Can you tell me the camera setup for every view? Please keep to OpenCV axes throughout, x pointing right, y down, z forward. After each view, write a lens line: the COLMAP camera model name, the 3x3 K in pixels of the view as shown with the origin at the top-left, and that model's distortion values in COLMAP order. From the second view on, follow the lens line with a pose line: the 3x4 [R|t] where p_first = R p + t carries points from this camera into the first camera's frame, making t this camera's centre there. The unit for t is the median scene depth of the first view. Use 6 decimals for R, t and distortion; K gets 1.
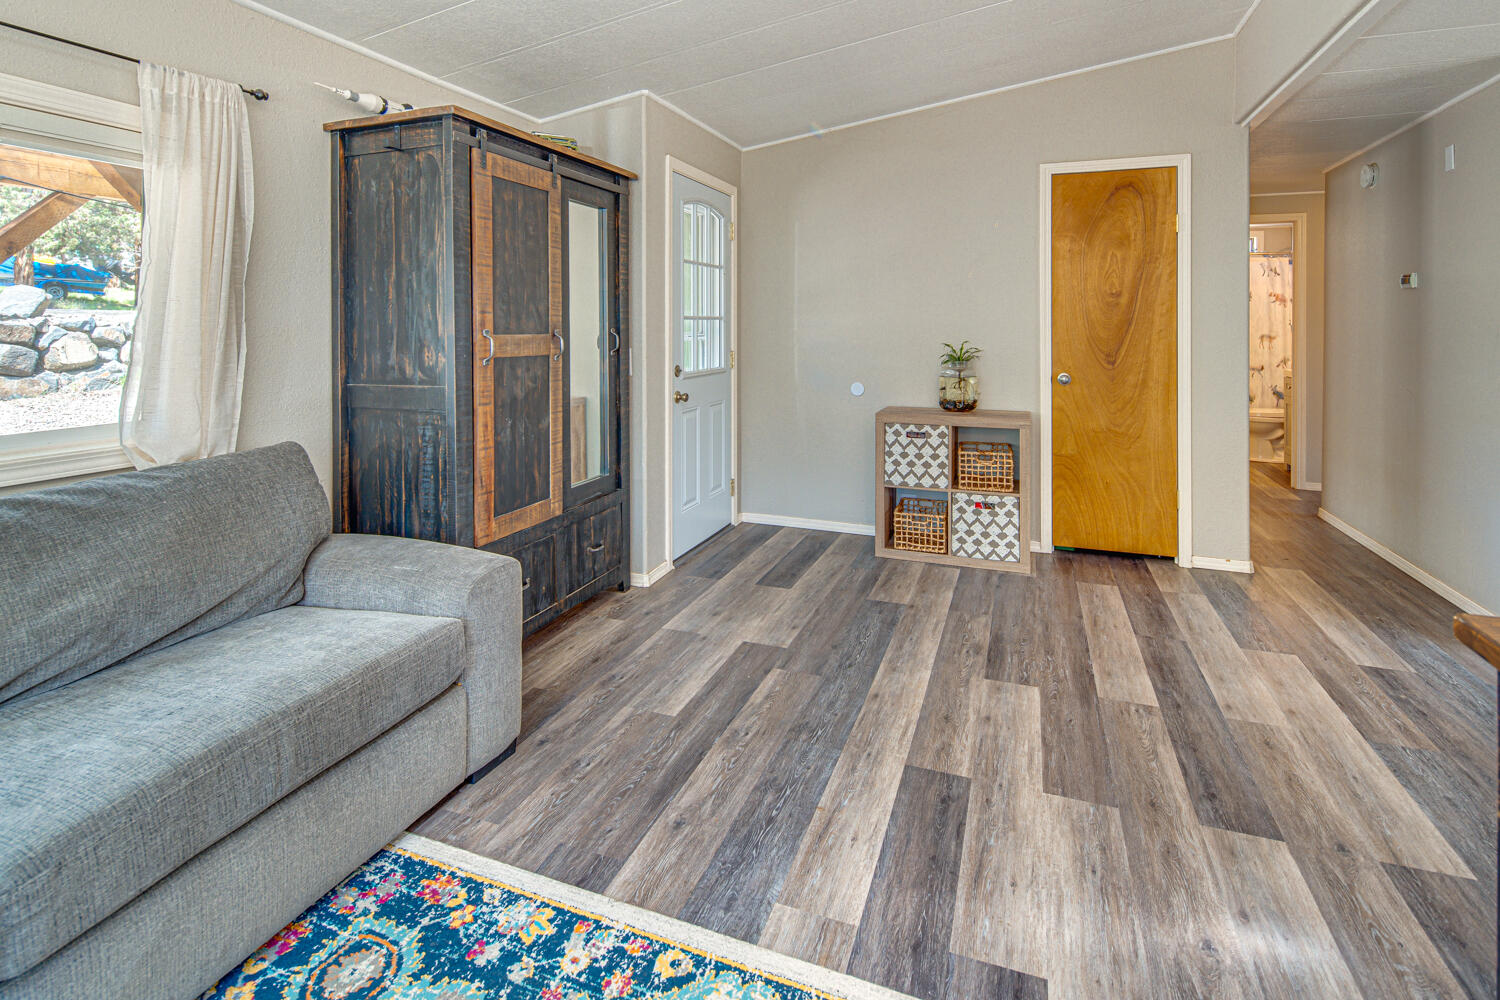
lens RADIAL K [[728.2, 0, 742.2], [0, 728.2, 320.8], [0, 0, 1]] dist [0.000332, -0.002117]
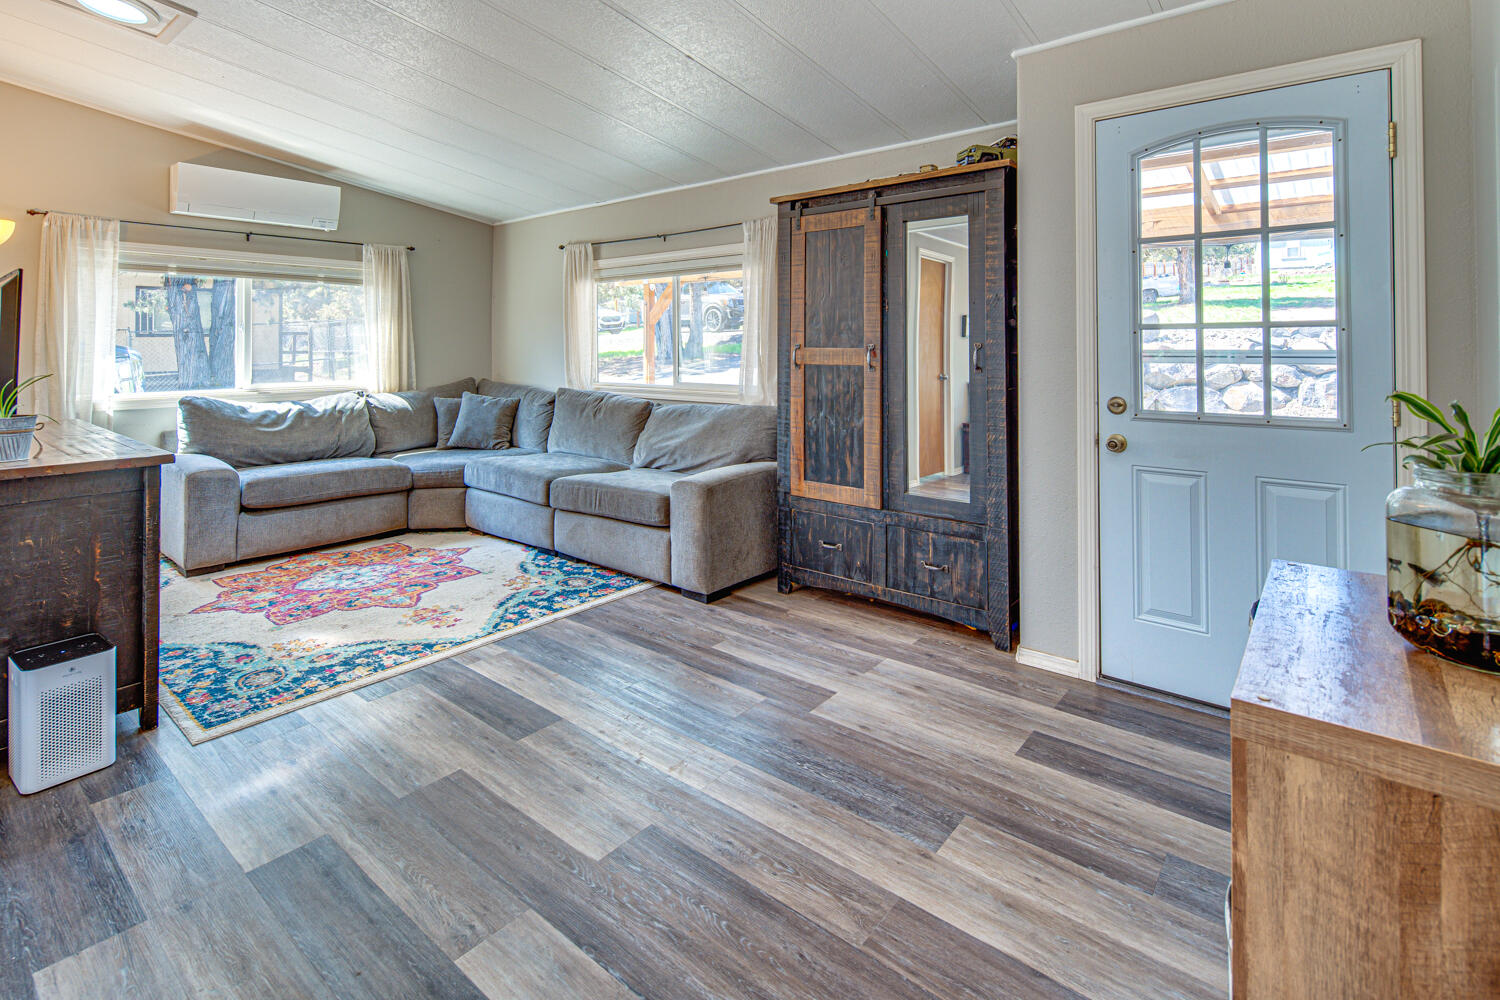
lens RADIAL K [[720.4, 0, 754.8], [0, 720.4, 331.9], [0, 0, 1]] dist [-0.003656, -0.002080]
pose [[-0.290405, -0.012079, -0.956828, 1.680127], [0.008163, 0.999853, -0.015100, 0.015878], [0.956869, -0.012196, -0.290263, 2.209258]]
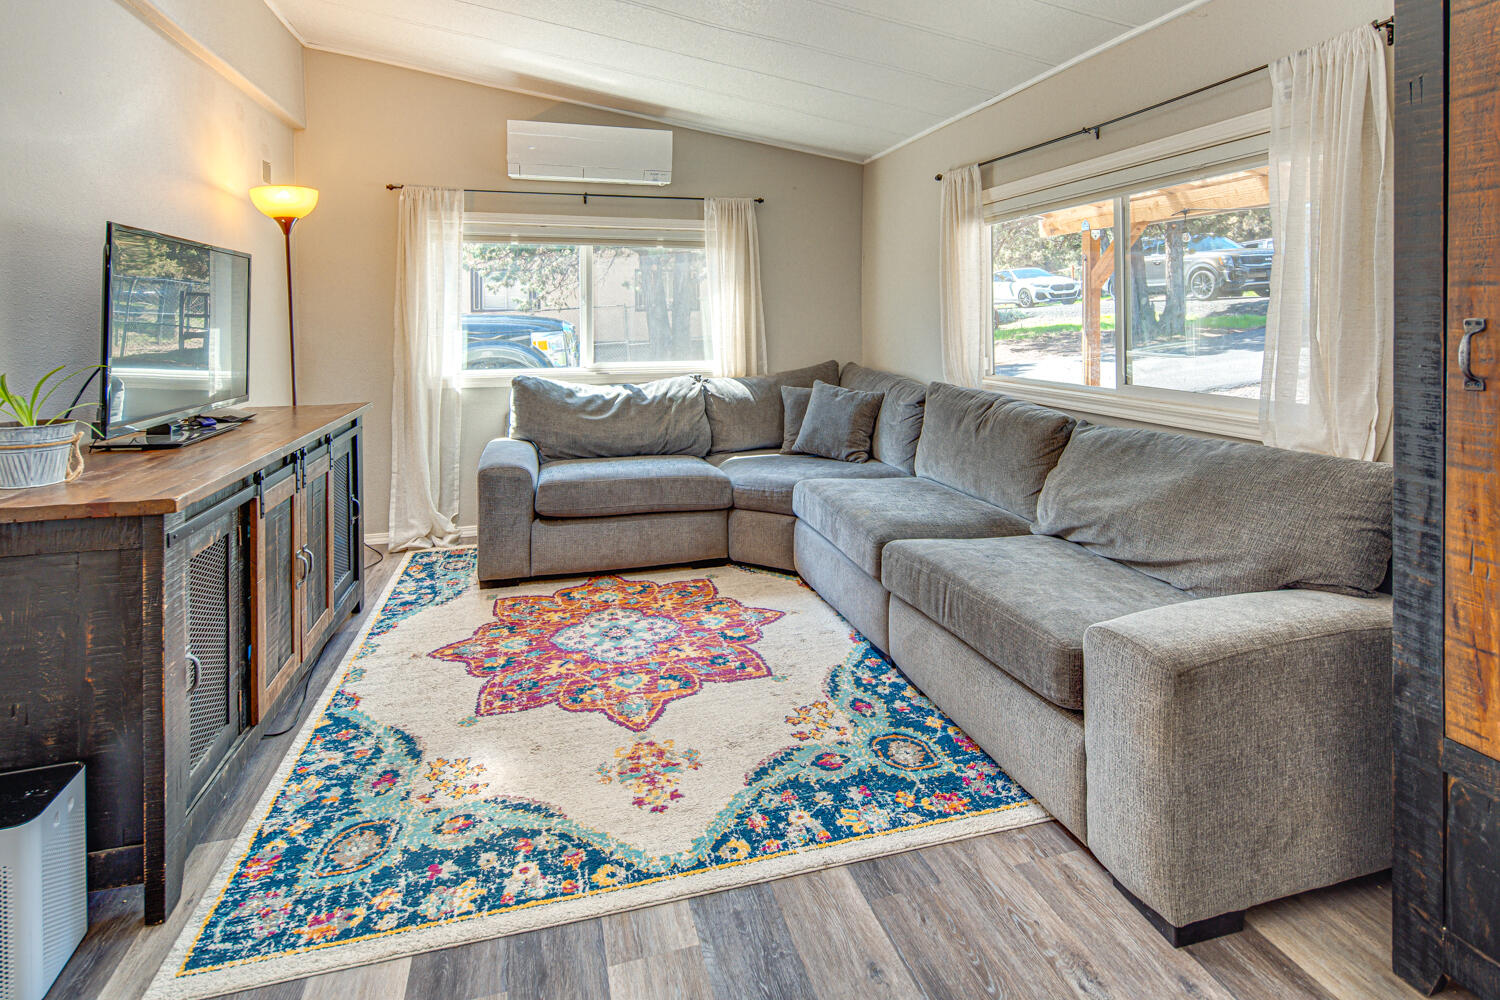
lens RADIAL K [[728.2, 0, 742.2], [0, 728.2, 320.8], [0, 0, 1]] dist [0.000332, -0.002117]
pose [[-0.792780, 0.009685, -0.609431, 0.569190], [0.010452, 0.999943, 0.002294, 0.012706], [0.609418, -0.004551, -0.792836, 1.809482]]
